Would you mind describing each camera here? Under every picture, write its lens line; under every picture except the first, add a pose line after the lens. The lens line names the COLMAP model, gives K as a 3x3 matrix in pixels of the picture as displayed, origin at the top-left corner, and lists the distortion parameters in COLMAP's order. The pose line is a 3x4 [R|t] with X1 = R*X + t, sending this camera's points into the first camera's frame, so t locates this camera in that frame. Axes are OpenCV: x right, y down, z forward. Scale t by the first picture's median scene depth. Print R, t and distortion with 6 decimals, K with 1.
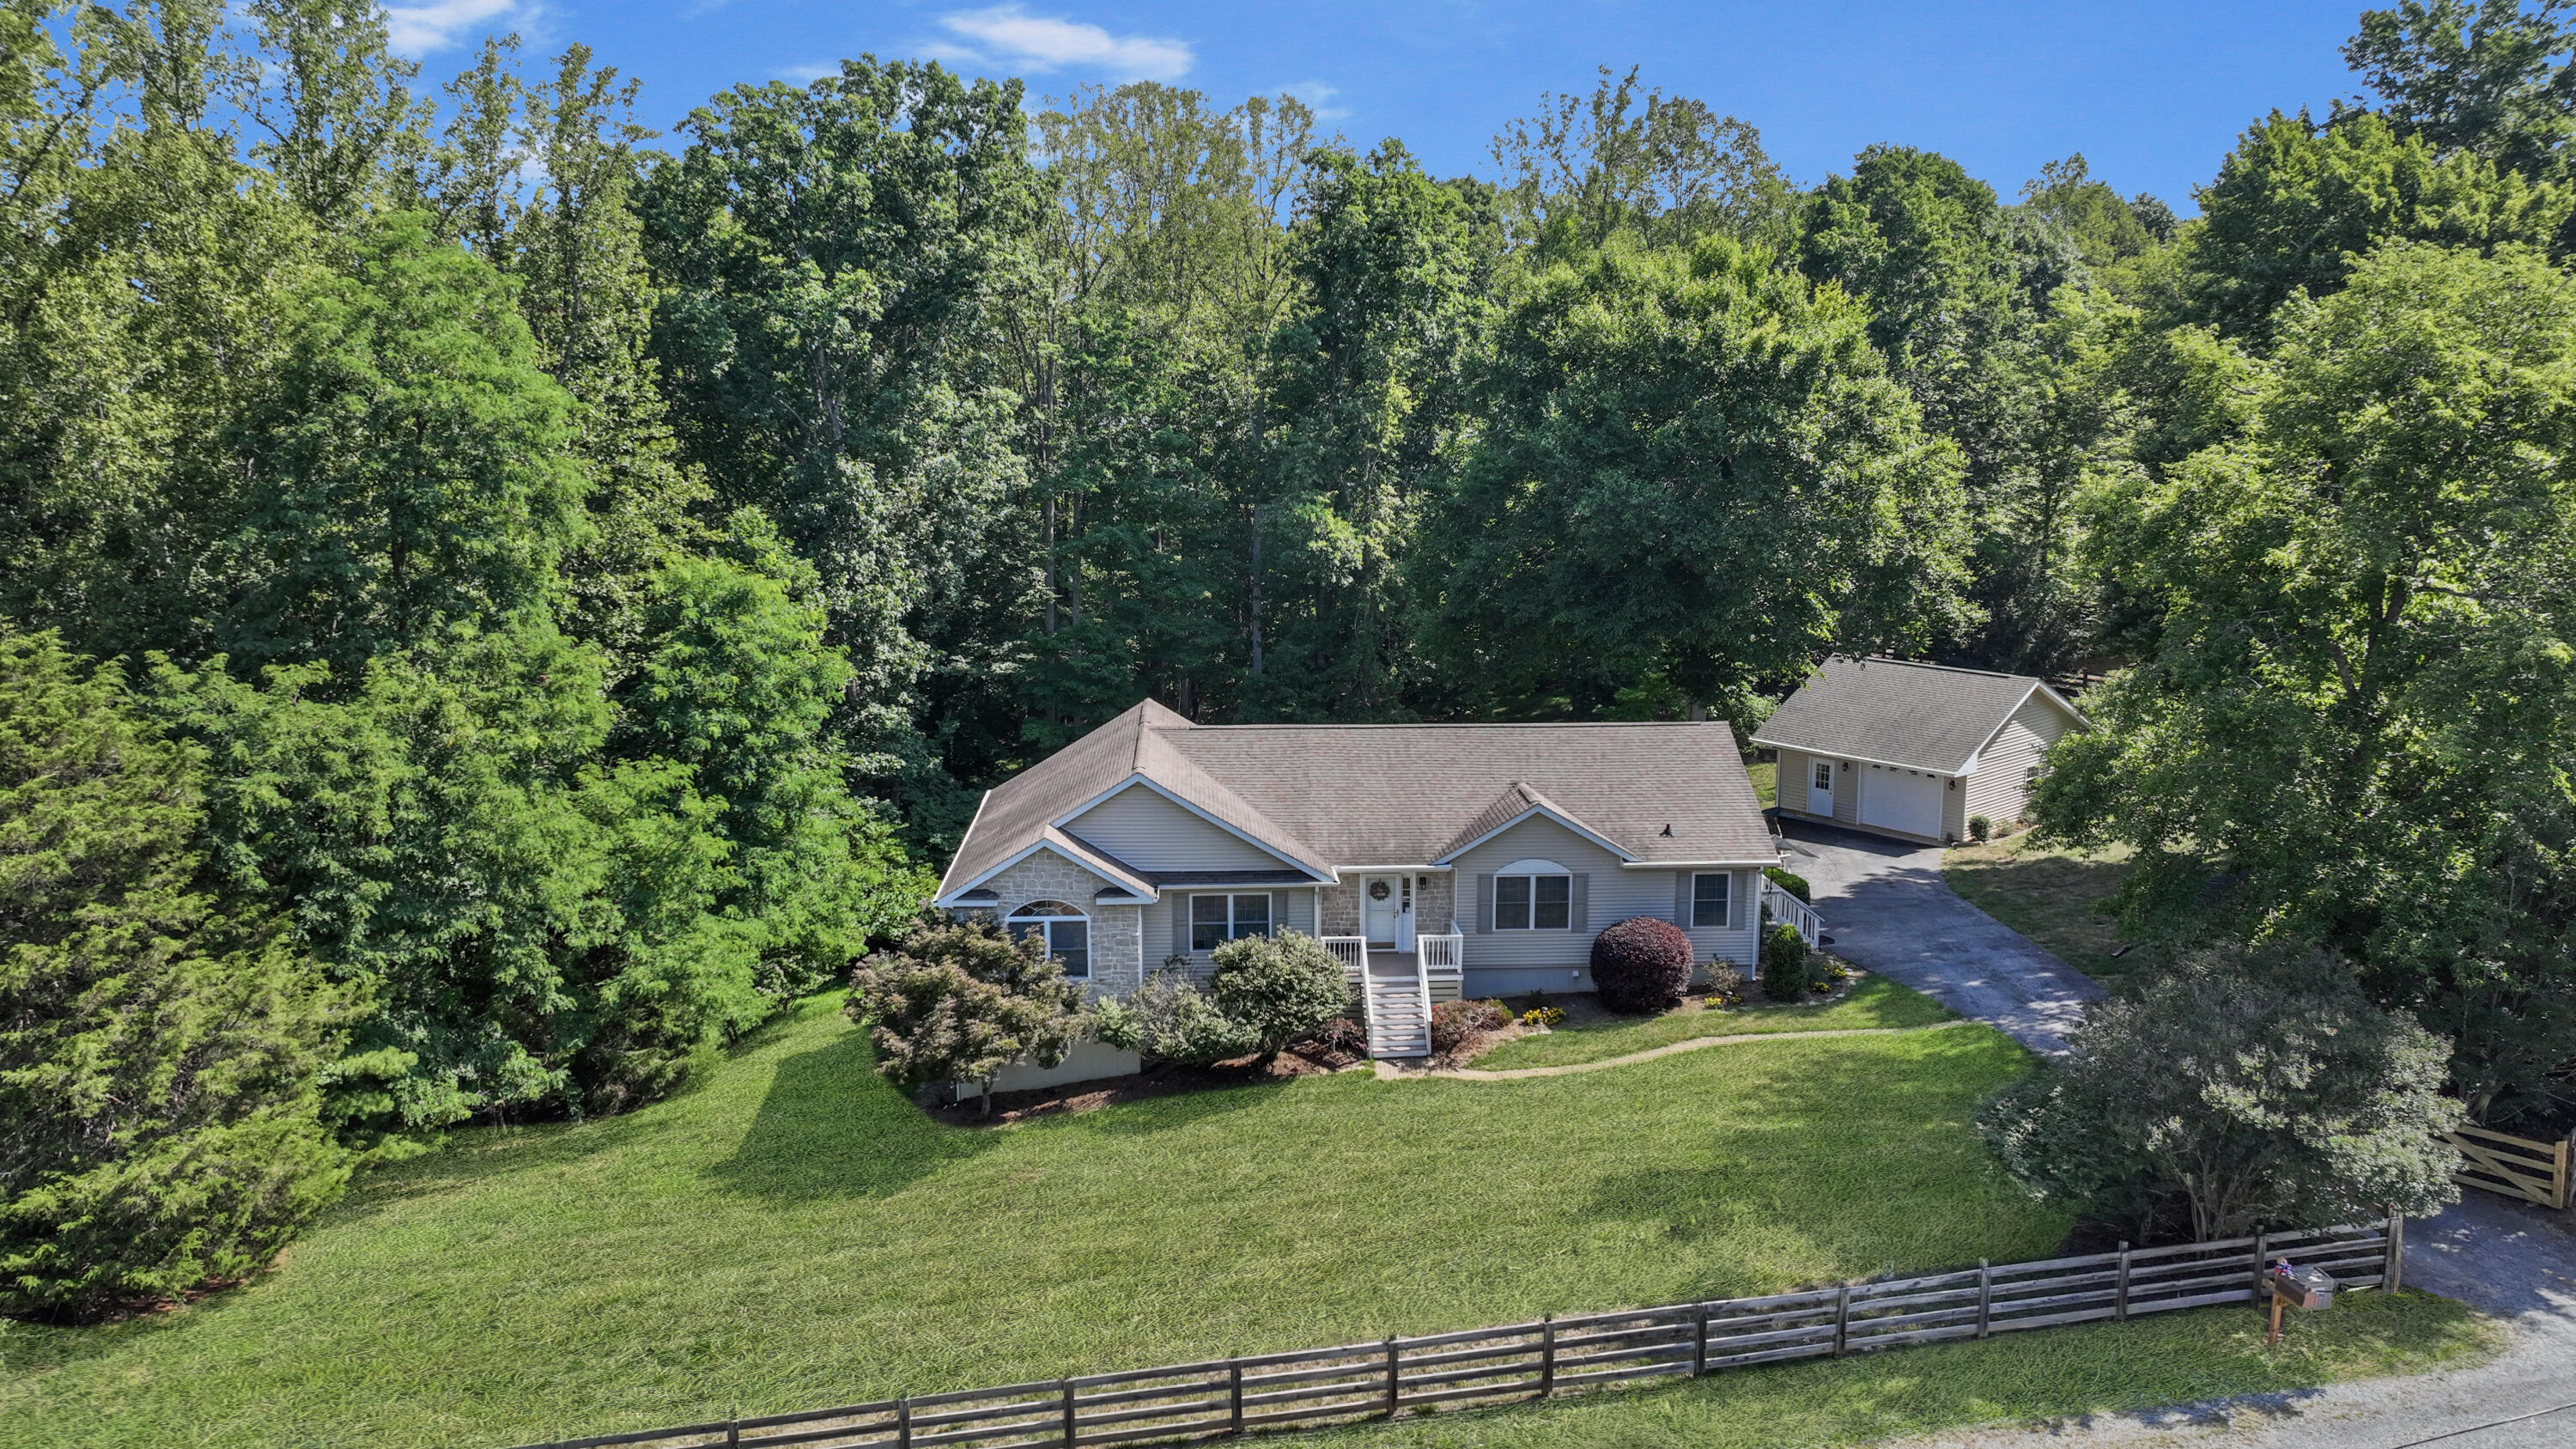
lens RADIAL K [[1816.8, 0, 1296.6], [0, 1816.8, 730.6], [0, 0, 1]] dist [0.012512, -0.001671]
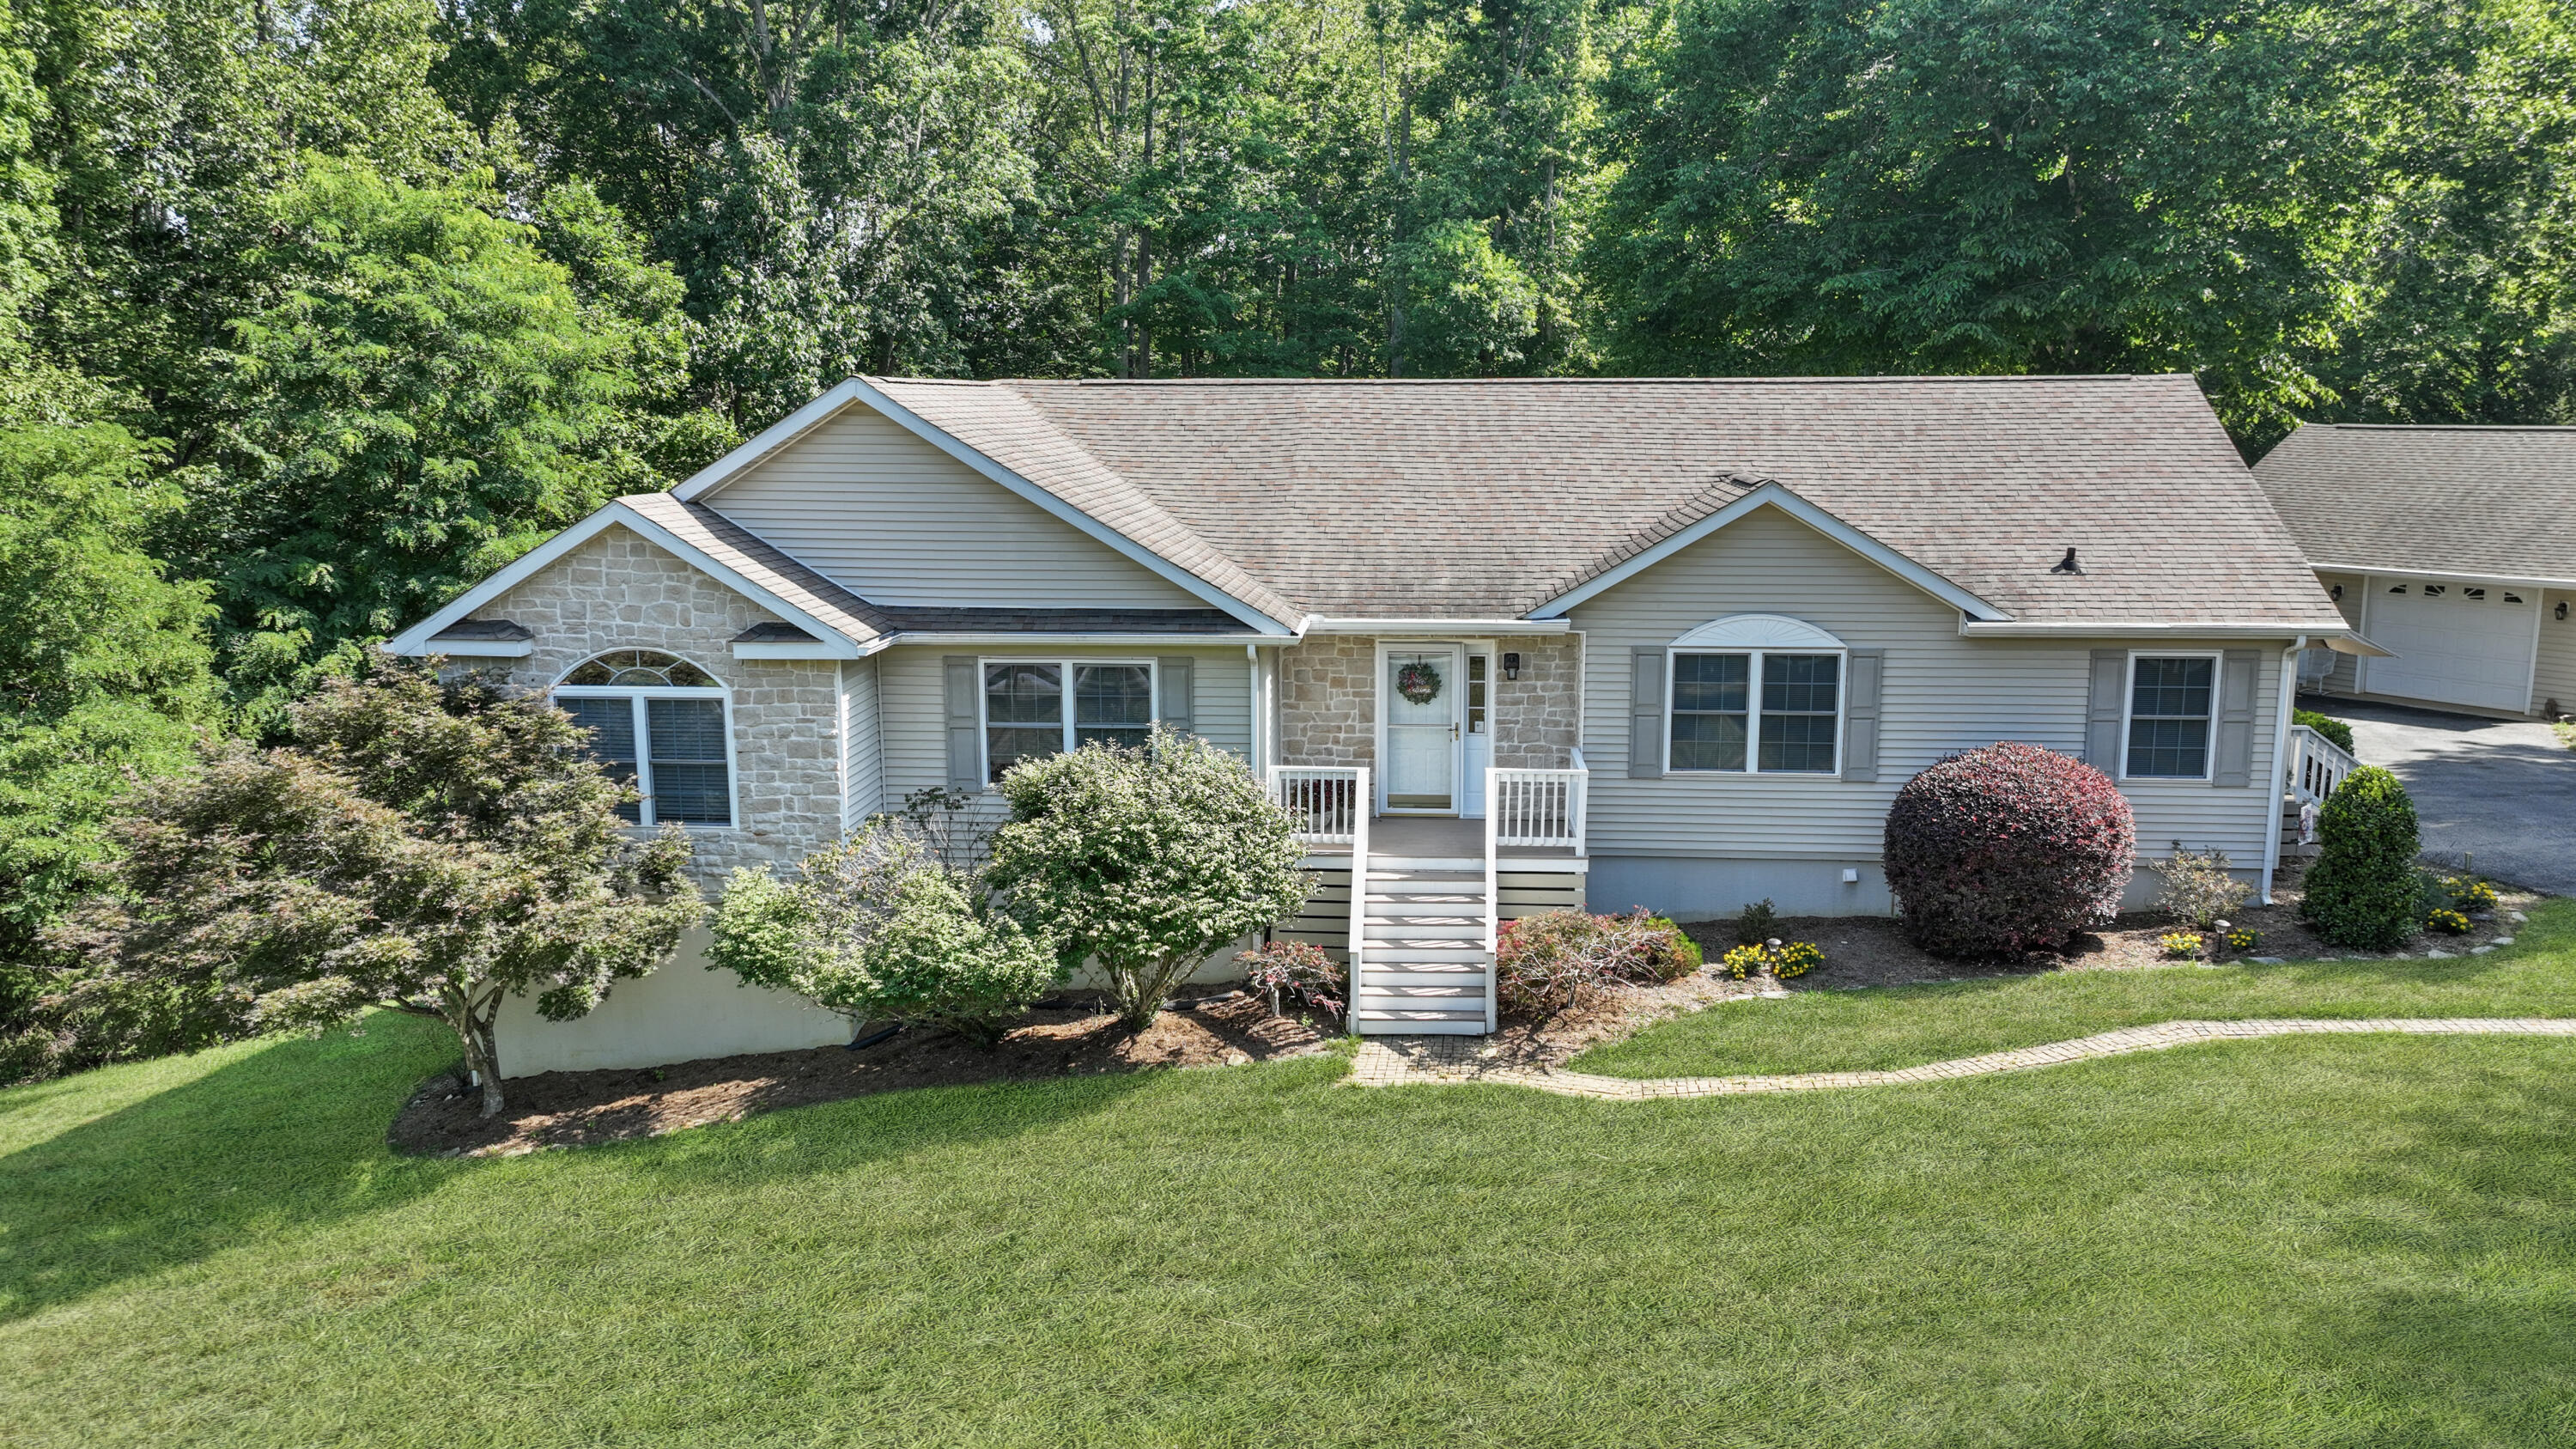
lens RADIAL K [[1816.8, 0, 1300.1], [0, 1816.8, 736.5], [0, 0, 1]] dist [0.012512, -0.001671]
pose [[0.989541, 0.021853, -0.142590, 0.082459], [-0.021825, 0.999760, 0.001763, 0.102265], [0.142594, 0.001368, 0.989780, 0.535629]]
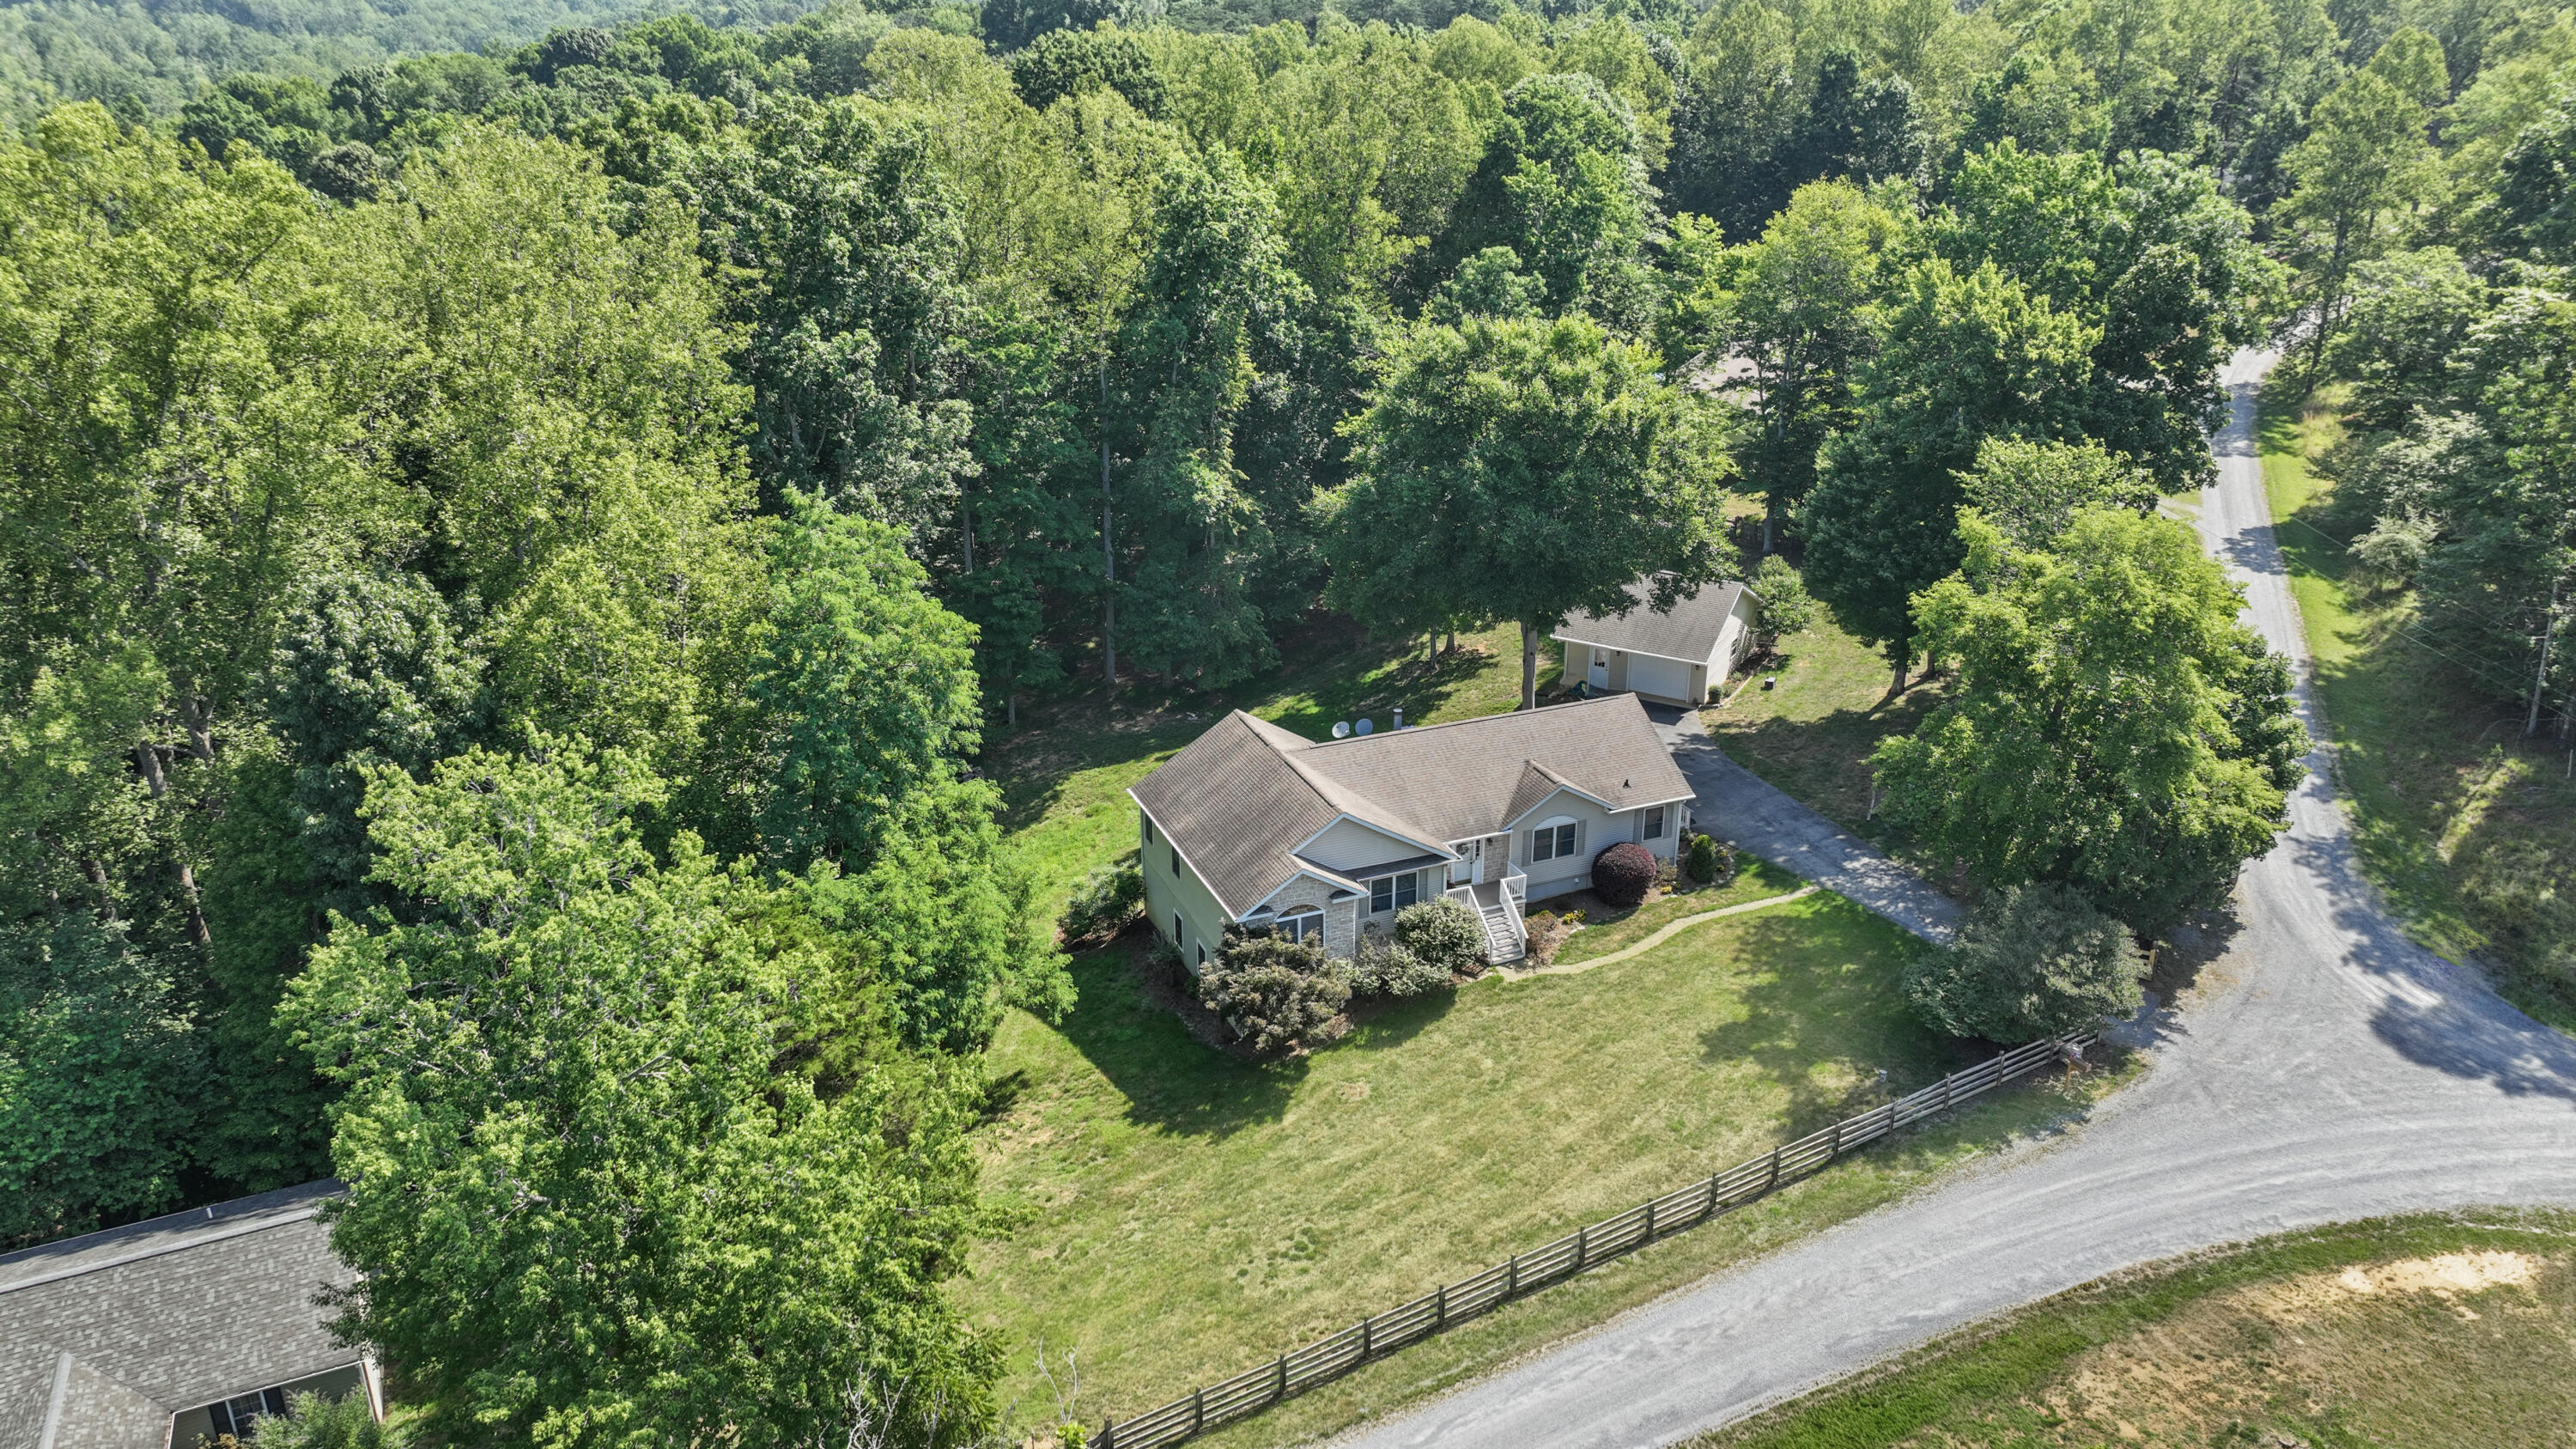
lens RADIAL K [[1816.8, 0, 1284.8], [0, 1816.8, 729.6], [0, 0, 1]] dist [0.012512, -0.001671]
pose [[0.944305, -0.131253, 0.301762, -0.544833], [0.066216, 0.974045, 0.216454, -0.351590], [-0.322340, -0.184417, 0.928487, -0.353542]]
